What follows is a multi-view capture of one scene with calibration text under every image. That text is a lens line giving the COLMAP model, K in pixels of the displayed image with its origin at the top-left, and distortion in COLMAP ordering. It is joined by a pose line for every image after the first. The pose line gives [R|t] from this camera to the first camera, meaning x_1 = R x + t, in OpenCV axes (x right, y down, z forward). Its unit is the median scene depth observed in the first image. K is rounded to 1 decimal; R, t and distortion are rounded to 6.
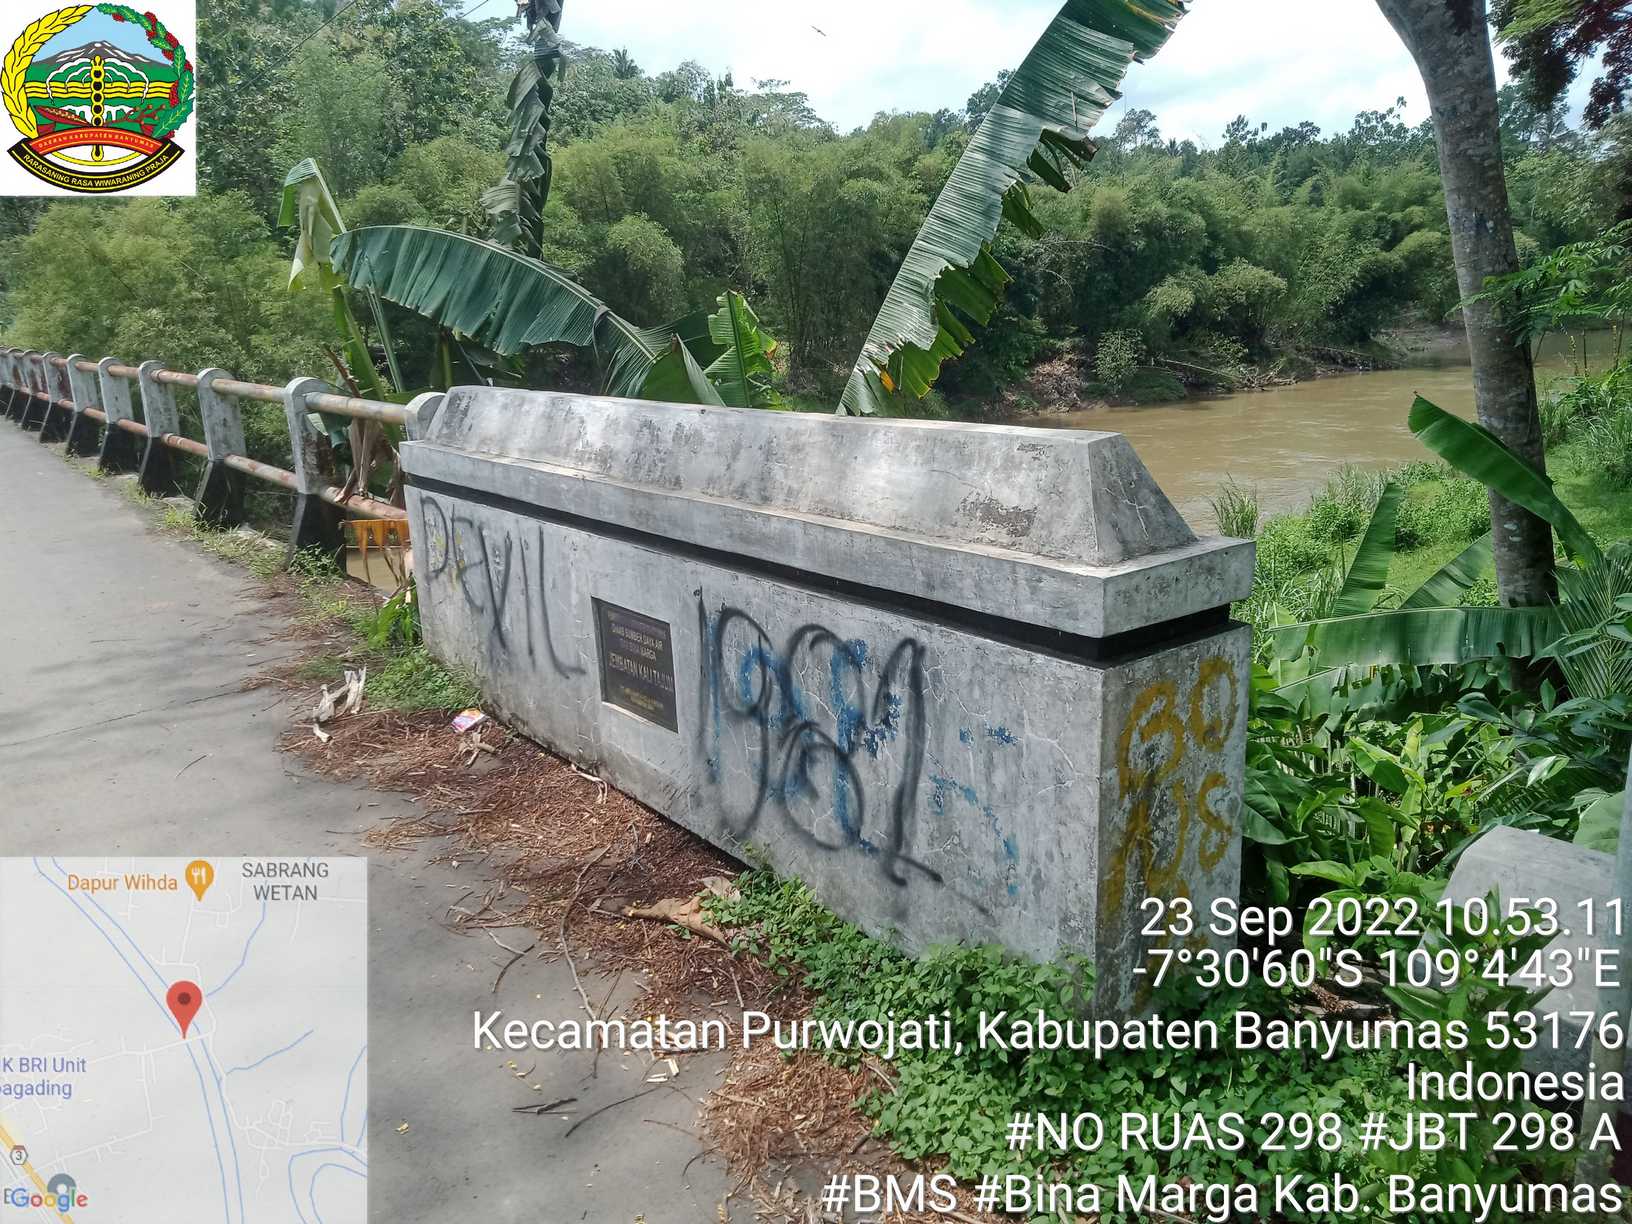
lens RADIAL K [[1204.6, 0, 816.0], [0, 1204.6, 612.0], [0, 0, 1]] dist [0.005940, 0.000790]
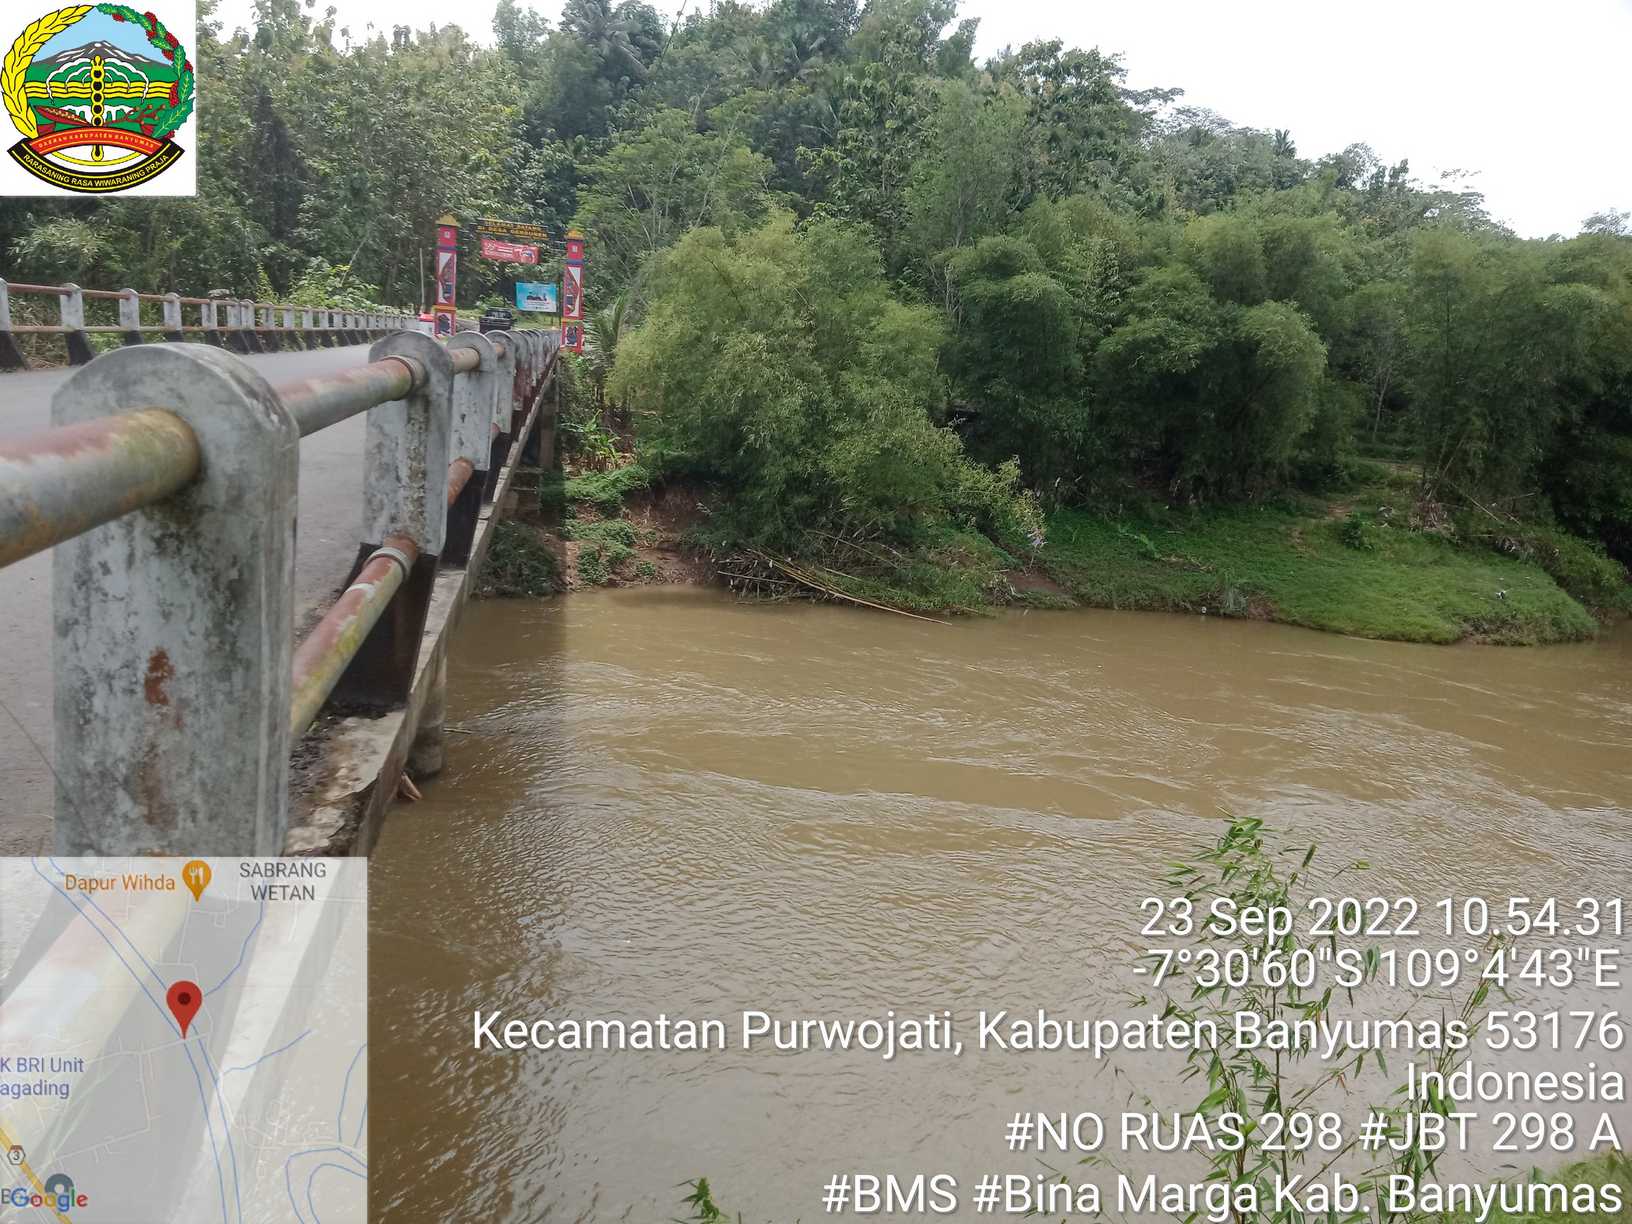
lens RADIAL K [[1204.6, 0, 816.0], [0, 1204.6, 612.0], [0, 0, 1]] dist [0.005940, 0.000790]
pose [[0.886984, 0.226219, -0.402596, -0.179002], [-0.250647, 0.968043, -0.008271, -0.100633], [0.387859, 0.108246, 0.915340, 0.431794]]
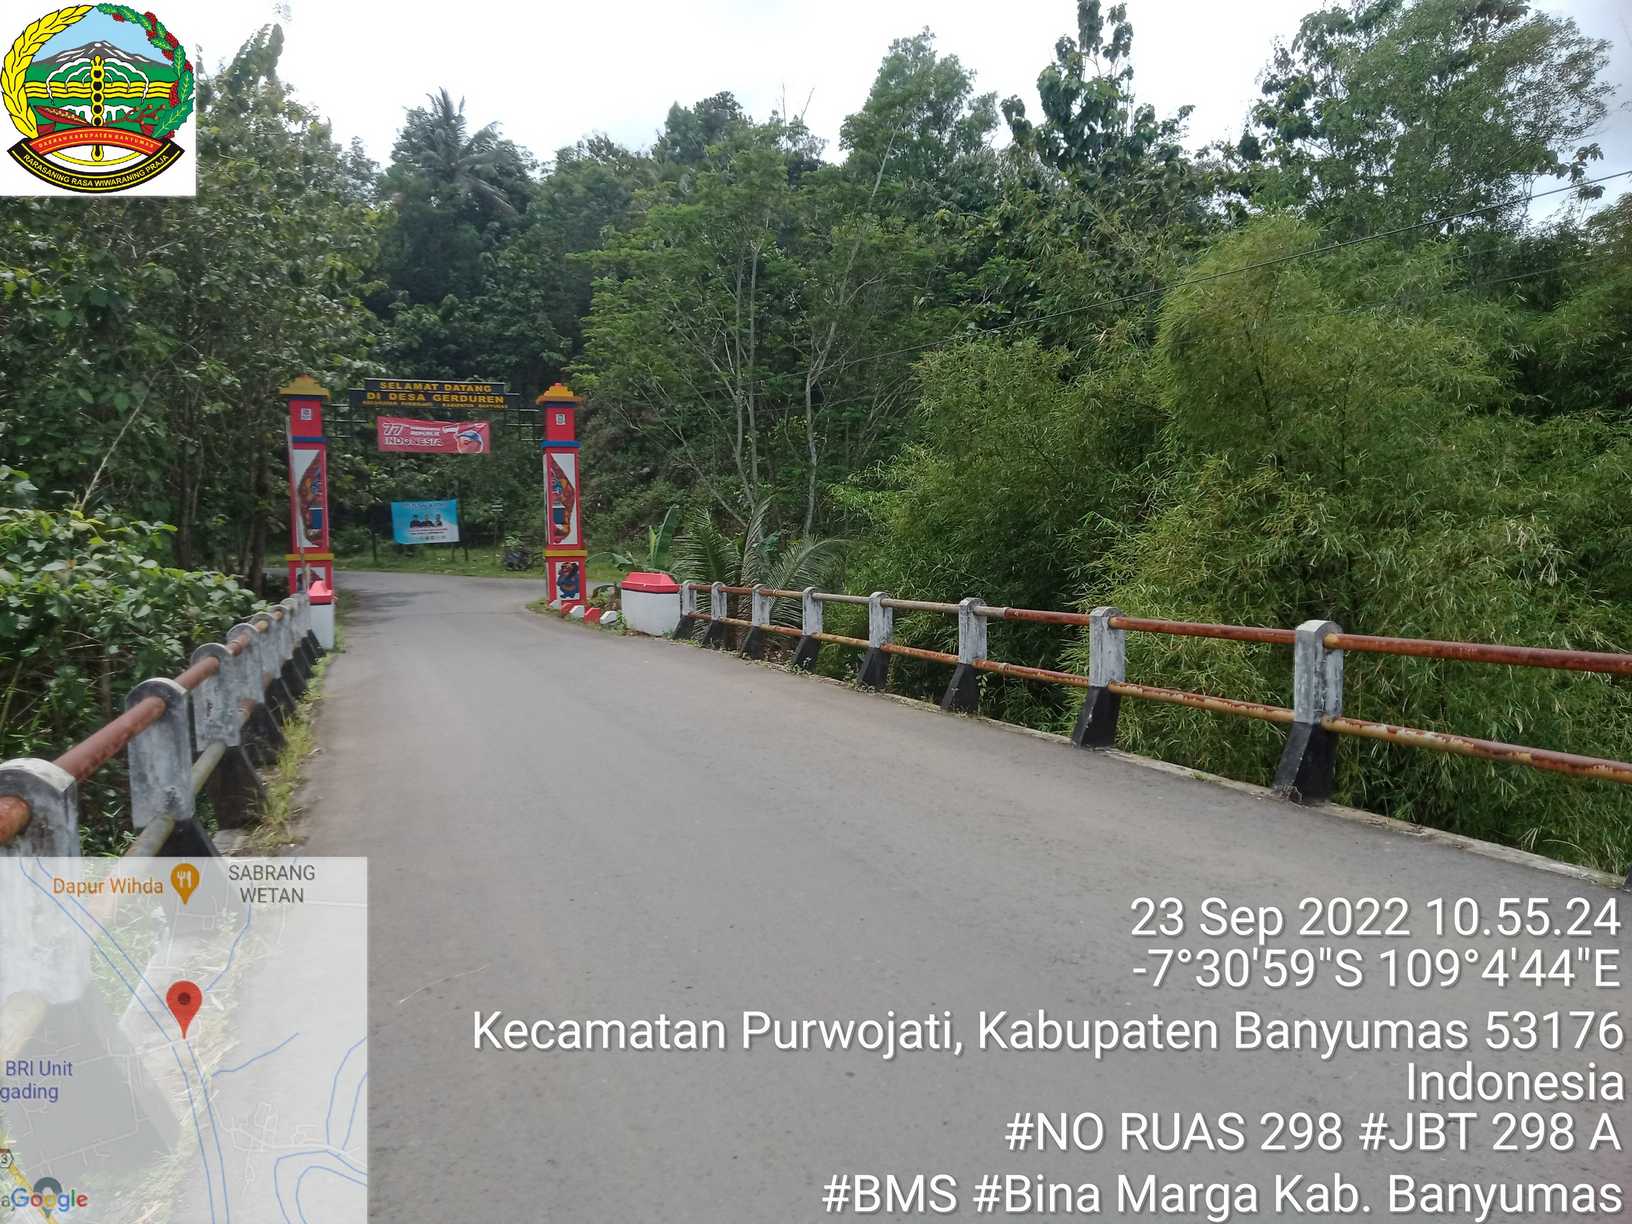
lens RADIAL K [[1204.6, 0, 816.0], [0, 1204.6, 612.0], [0, 0, 1]] dist [0.005940, 0.000790]
pose [[0.956747, 0.051354, -0.286353, -1.879620], [-0.108071, 0.976600, -0.185939, -0.463431], [0.270103, 0.208843, 0.939909, 2.013214]]
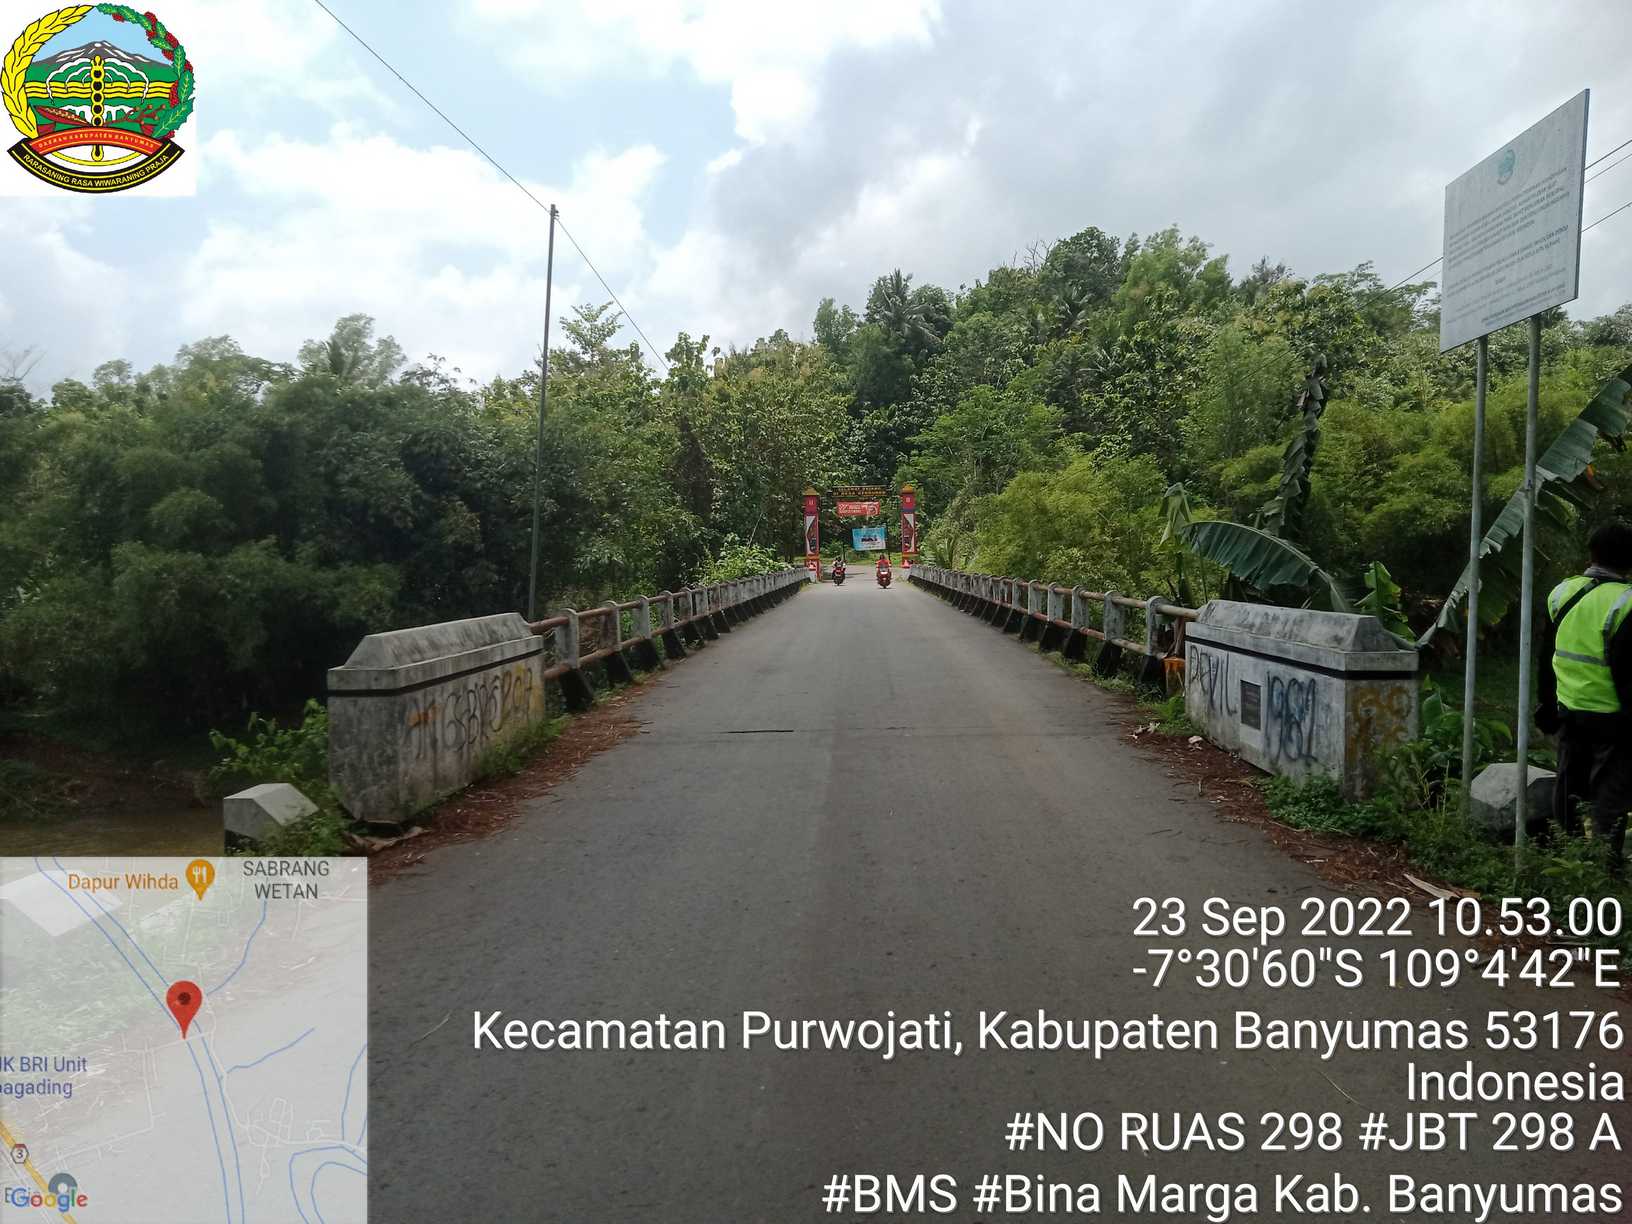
lens RADIAL K [[1204.6, 0, 816.0], [0, 1204.6, 612.0], [0, 0, 1]] dist [0.005940, 0.000790]
pose [[0.768224, 0.060595, -0.637307, 0.164279], [-0.182699, 0.974862, -0.127539, 0.074757], [0.613558, 0.214414, 0.759982, -0.337806]]
